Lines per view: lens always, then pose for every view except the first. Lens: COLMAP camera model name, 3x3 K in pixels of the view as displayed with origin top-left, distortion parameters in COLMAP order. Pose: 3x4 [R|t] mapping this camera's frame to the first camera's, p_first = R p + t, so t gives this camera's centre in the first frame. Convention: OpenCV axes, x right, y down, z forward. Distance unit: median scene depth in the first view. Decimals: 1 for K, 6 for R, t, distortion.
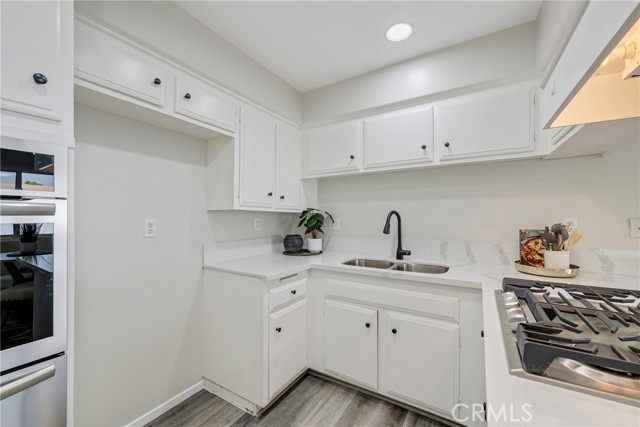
lens RADIAL K [[256.4, 0, 316.2], [0, 256.4, 215.0], [0, 0, 1]] dist [-0.003966, -0.001047]
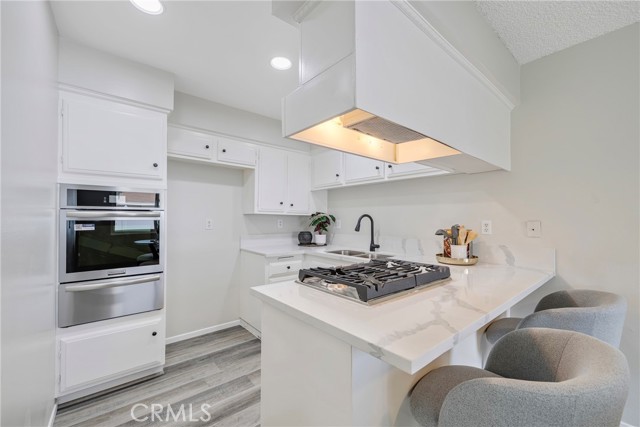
lens RADIAL K [[256.4, 0, 314.7], [0, 256.4, 216.9], [0, 0, 1]] dist [-0.003966, -0.001047]
pose [[0.949502, 0.003787, -0.313738, 0.507784], [-0.004079, 0.999992, -0.000274, -0.002045], [0.313735, 0.001539, 0.949509, -0.386016]]
